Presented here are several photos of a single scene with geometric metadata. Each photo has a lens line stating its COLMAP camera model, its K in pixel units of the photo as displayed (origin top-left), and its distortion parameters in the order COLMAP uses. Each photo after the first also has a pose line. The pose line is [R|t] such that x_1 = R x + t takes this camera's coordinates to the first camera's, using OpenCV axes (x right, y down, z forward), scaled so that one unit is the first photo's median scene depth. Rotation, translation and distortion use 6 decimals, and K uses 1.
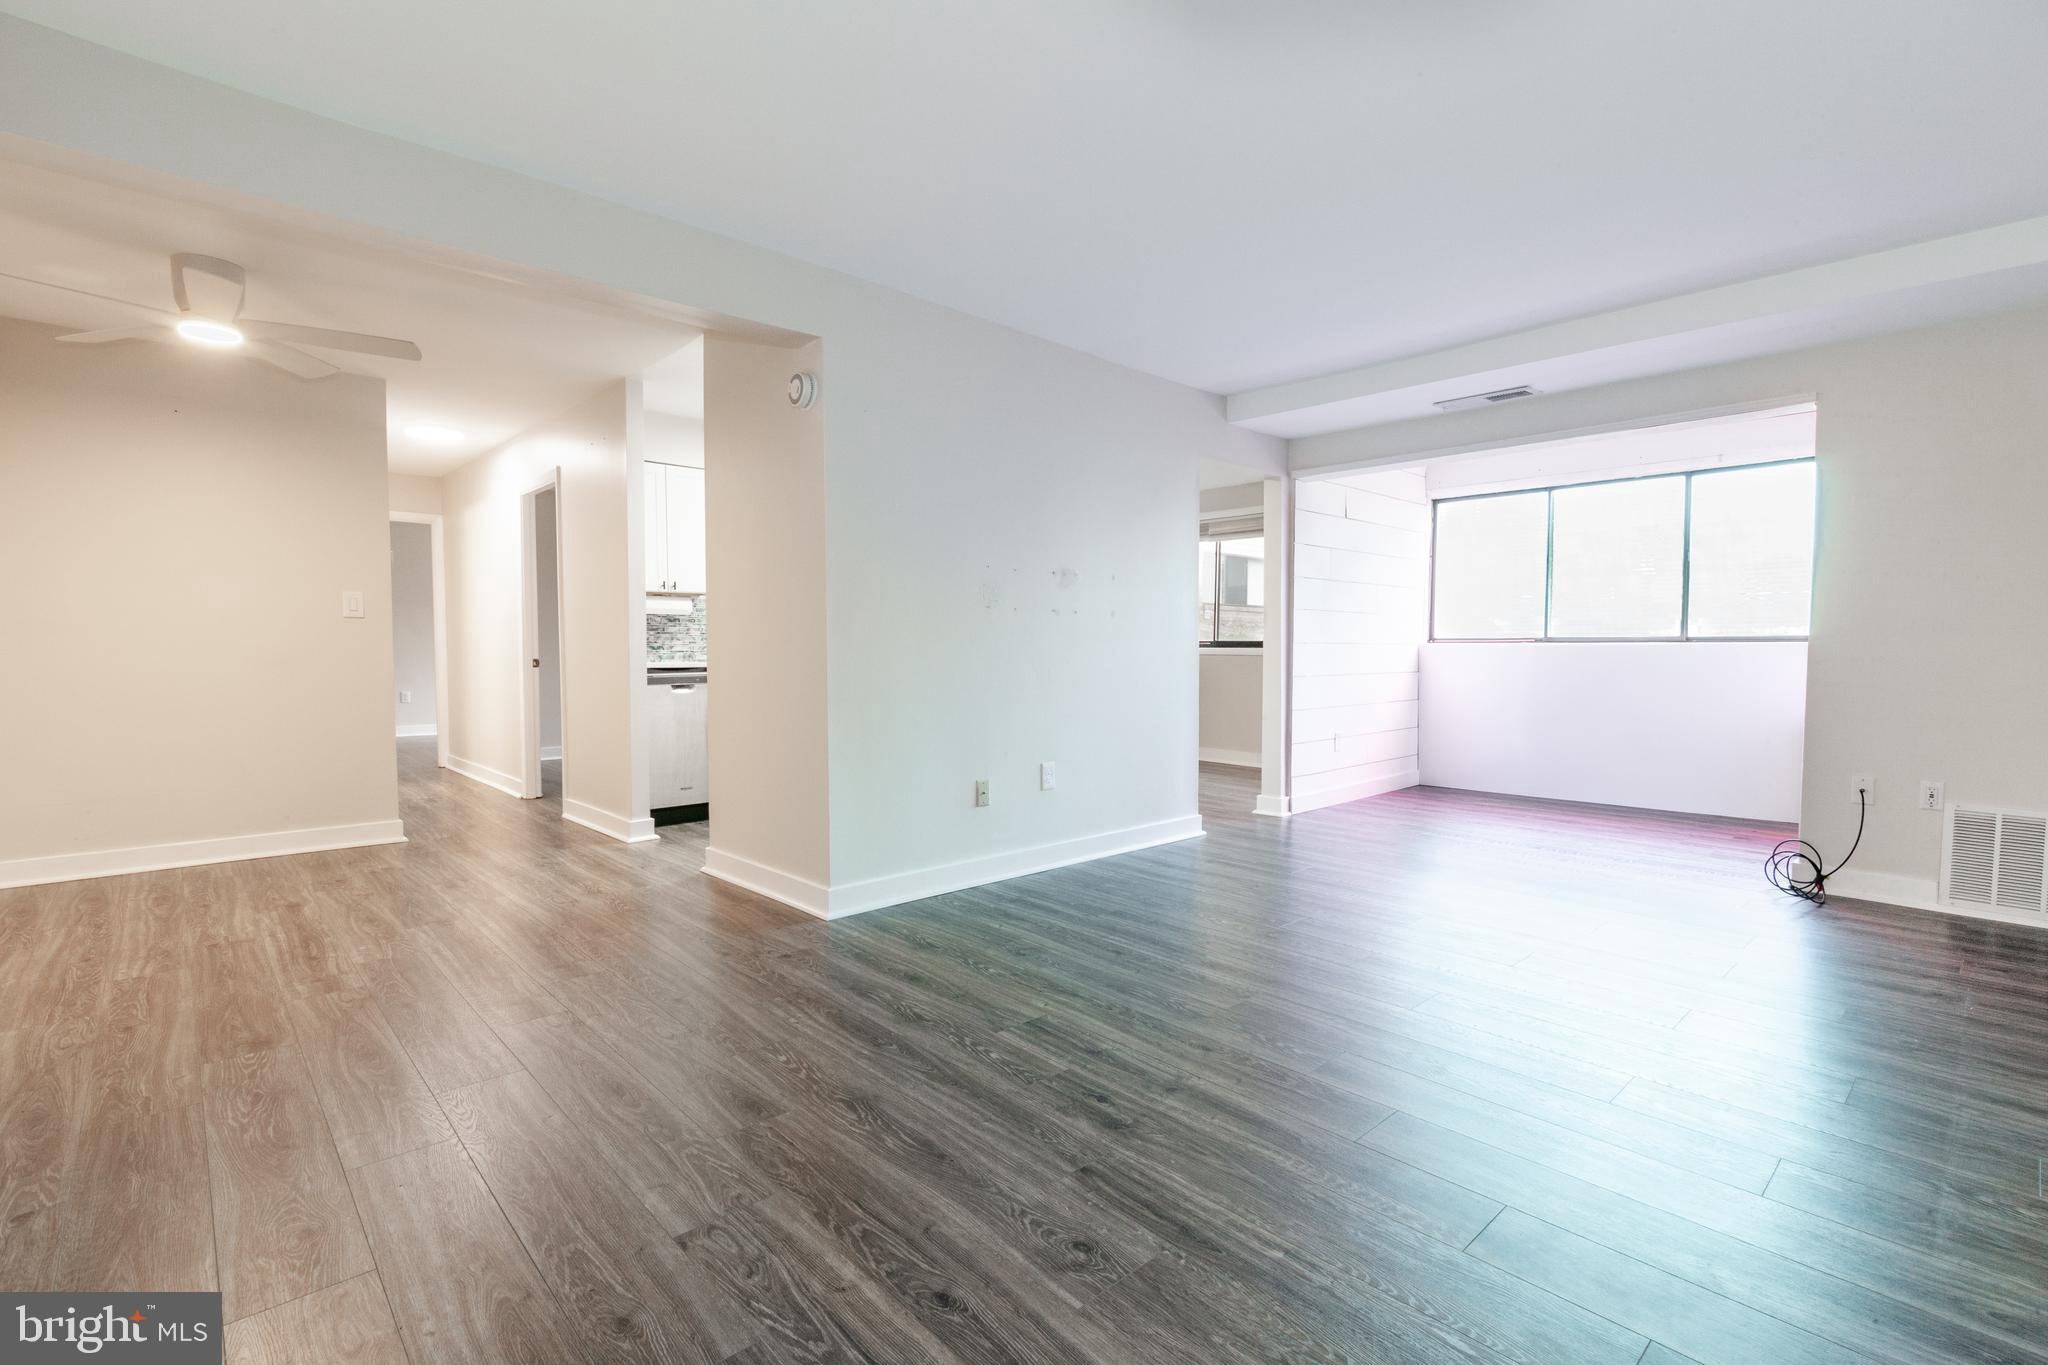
lens RADIAL K [[937.3, 0, 1019.4], [0, 937.3, 689.0], [0, 0, 1]] dist [-0.000075, 0.000475]
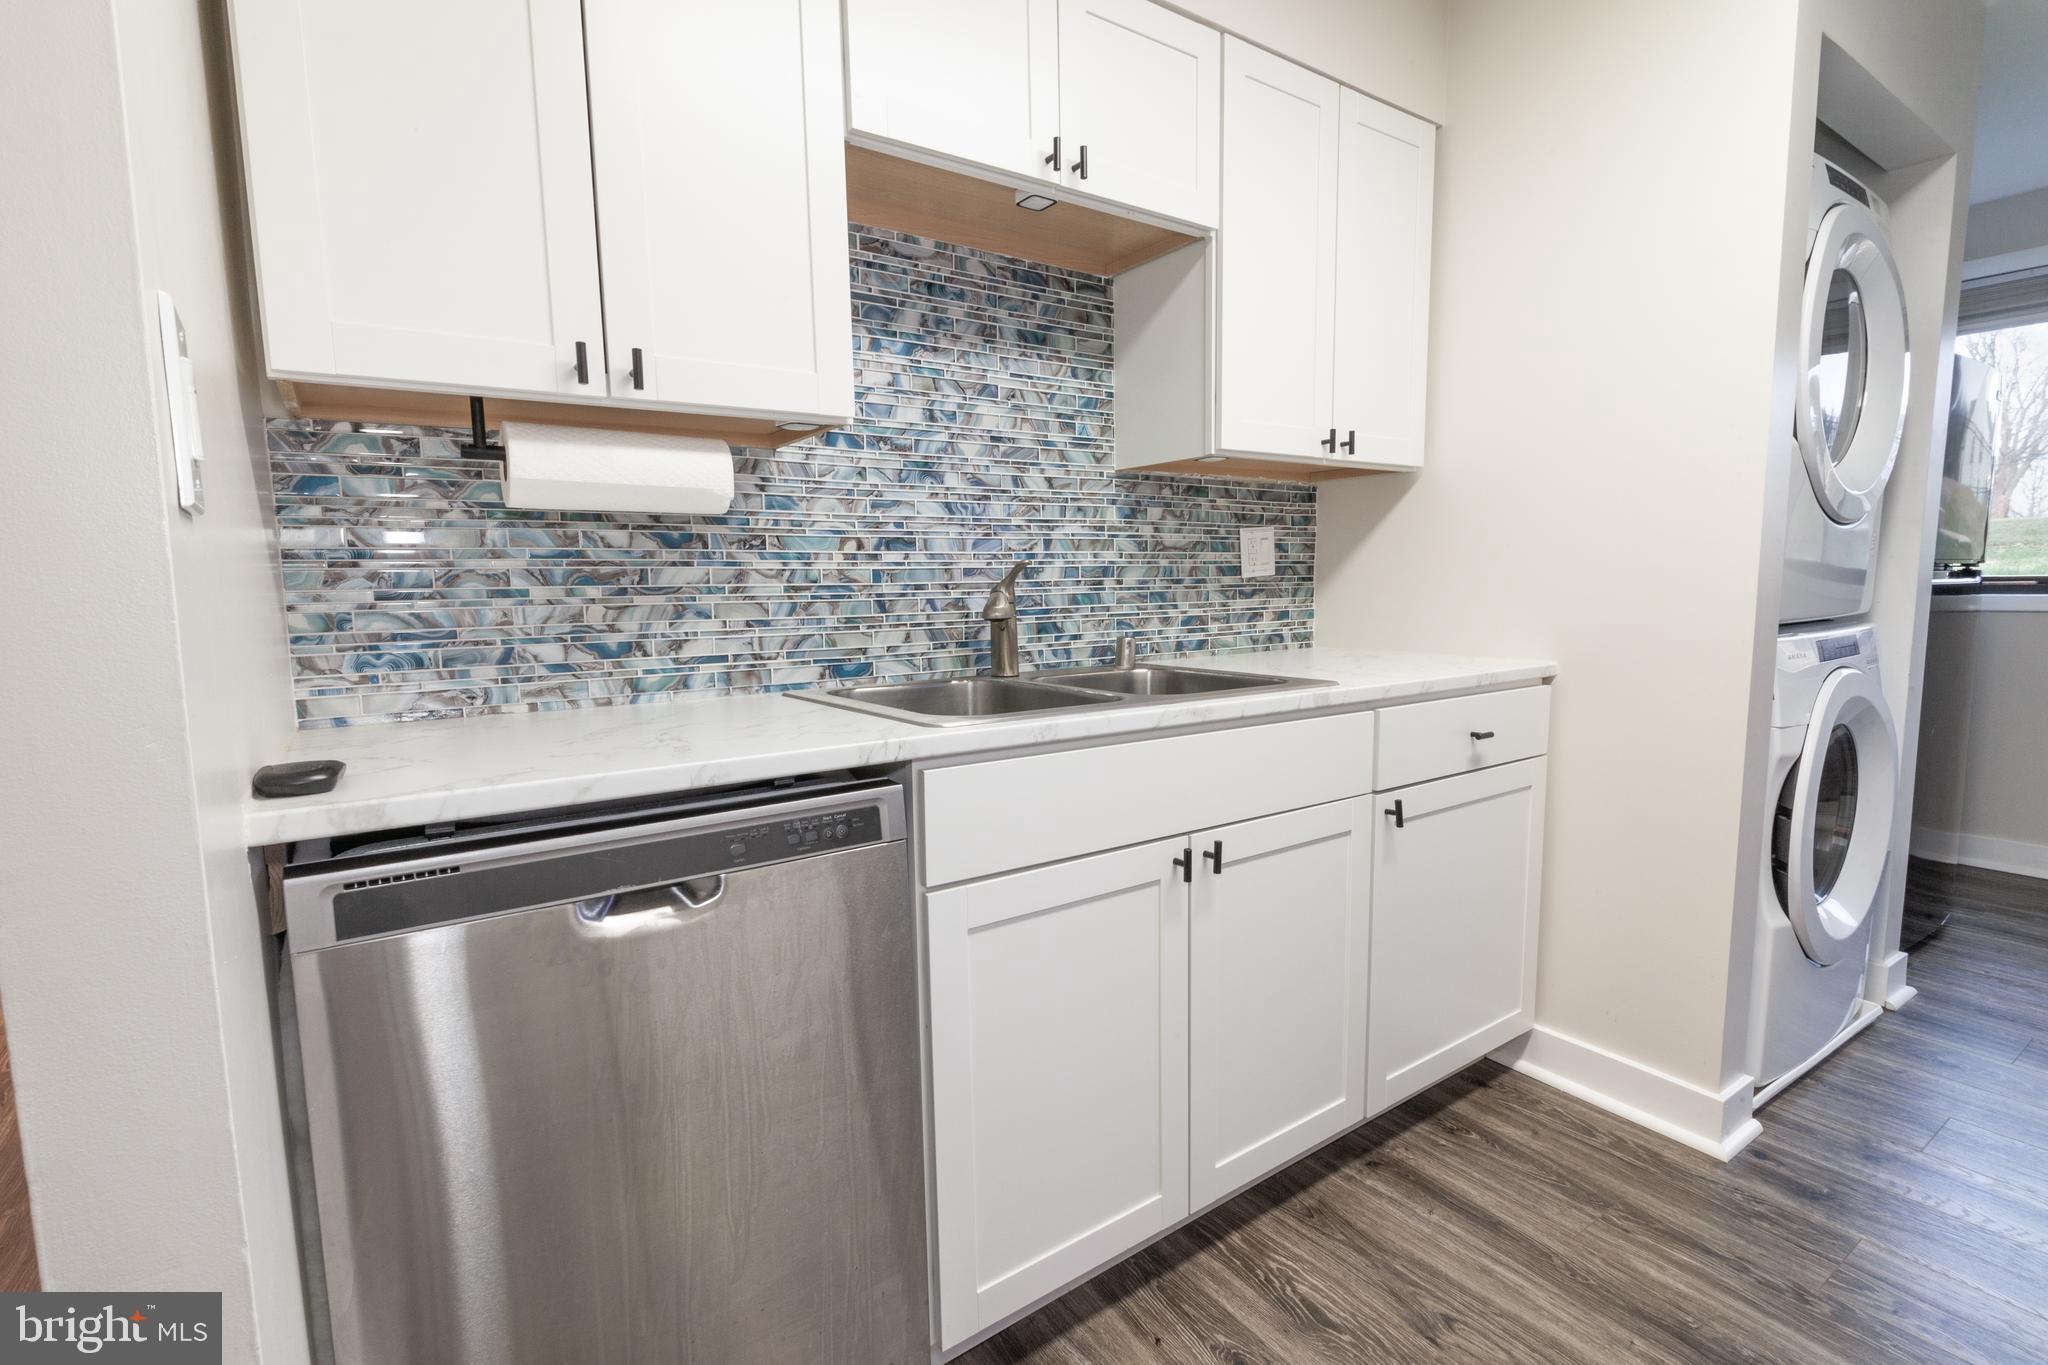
lens RADIAL K [[937.3, 0, 1019.4], [0, 937.3, 689.0], [0, 0, 1]] dist [-0.000075, 0.000475]
pose [[0.988856, 0.002031, -0.148860, -0.264139], [0.008562, 0.997476, 0.070485, -0.055691], [0.148627, -0.070974, 0.986343, 0.840499]]
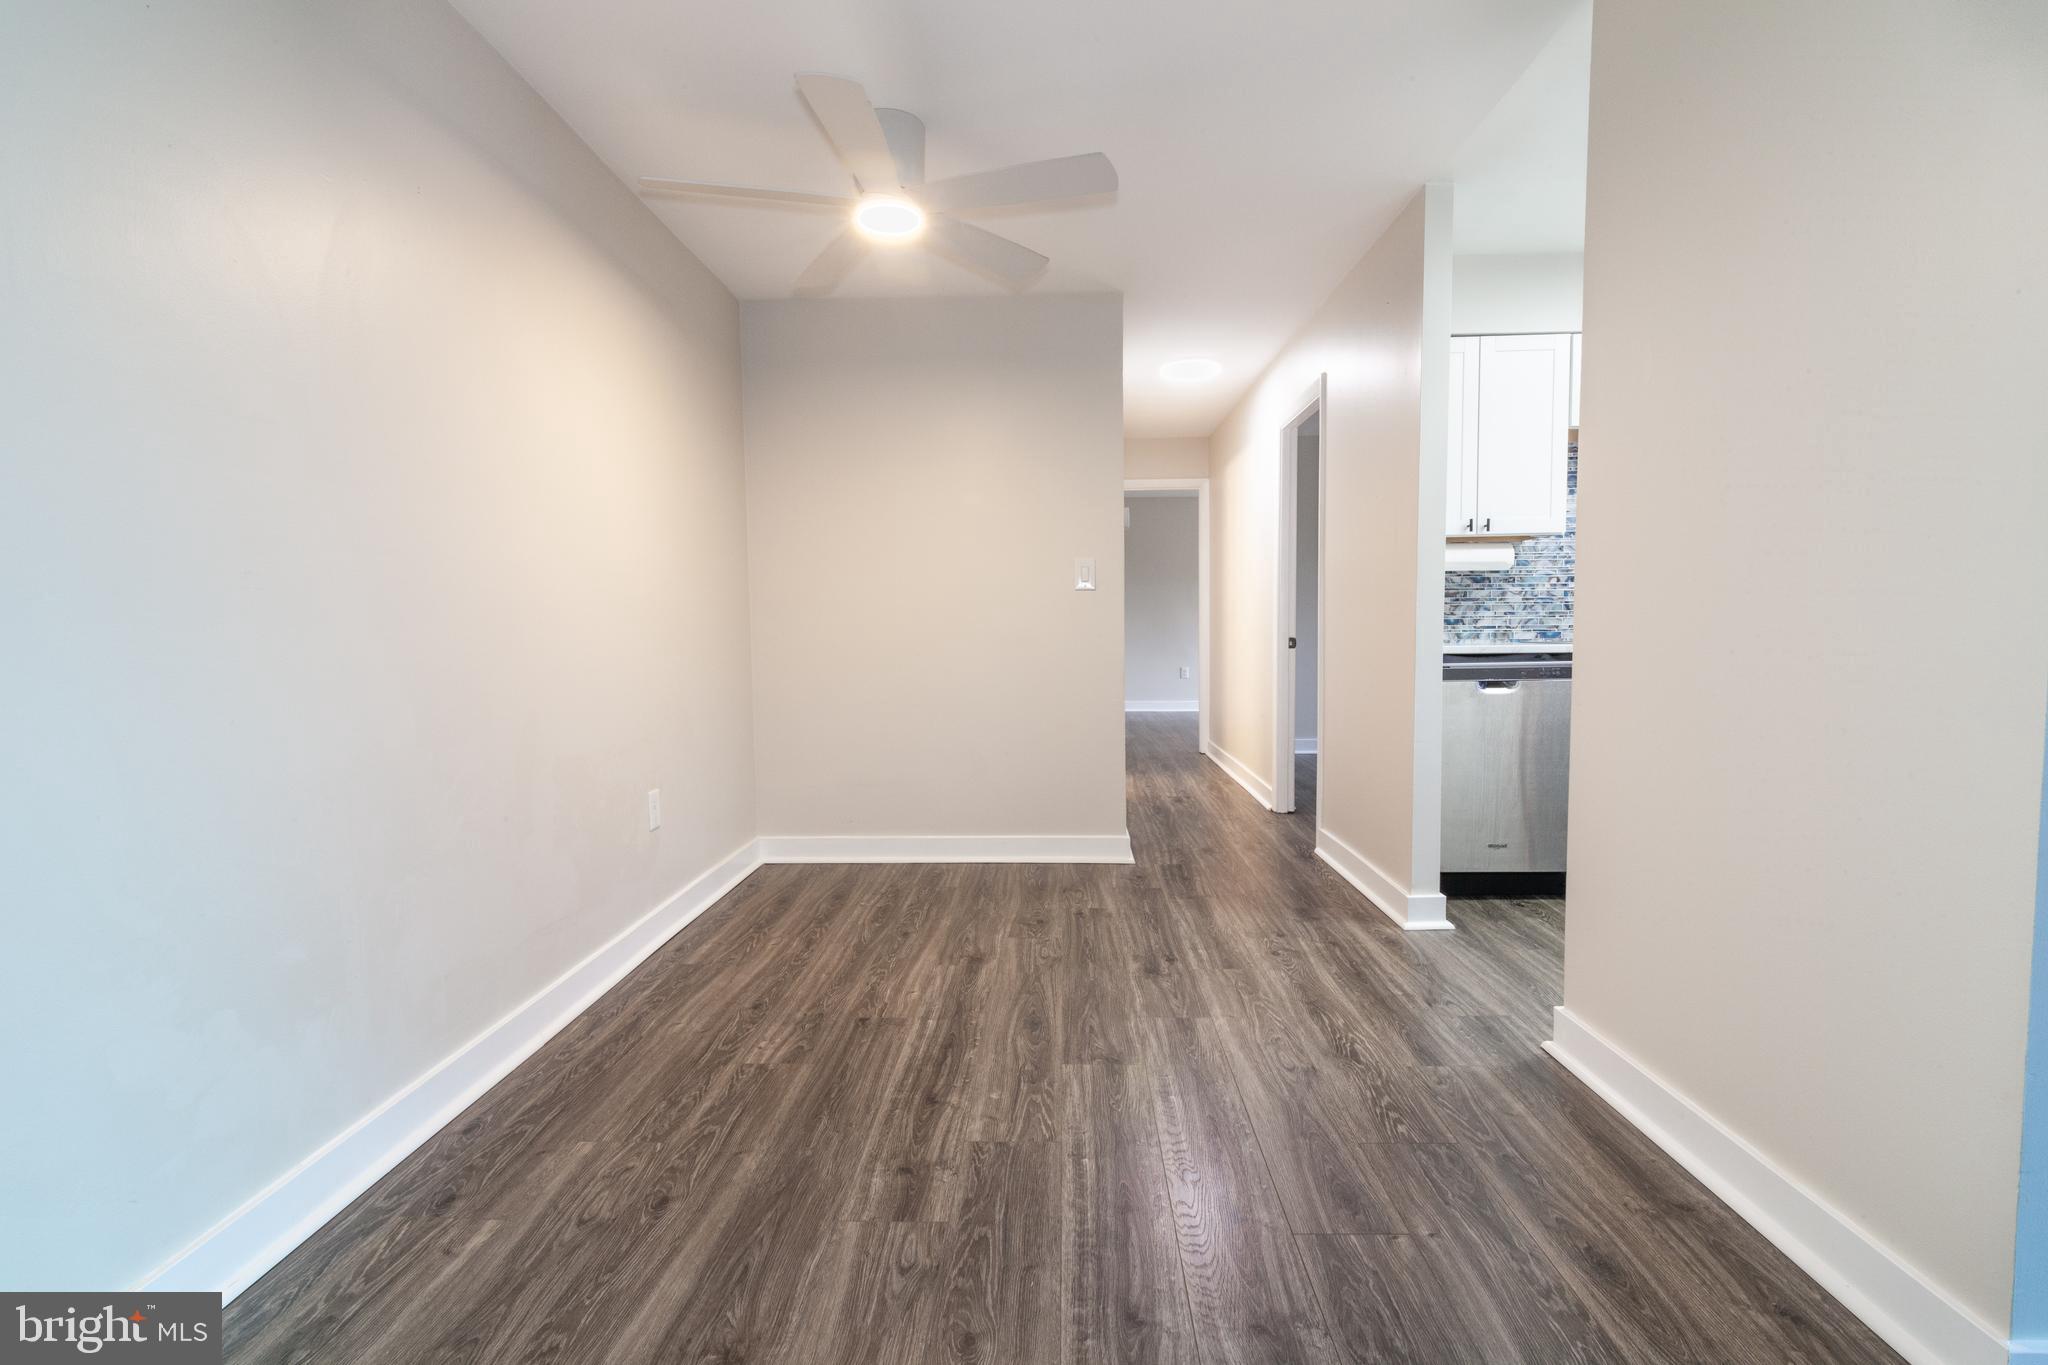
lens RADIAL K [[911.8, 0, 1024.0], [0, 911.8, 682.5], [0, 0, 1]] dist [-0.020197, -0.000005]
pose [[0.706075, 0.035990, -0.707222, -0.157028], [-0.018858, 0.999309, 0.032027, -0.017194], [0.707886, -0.009277, 0.706265, 0.353865]]
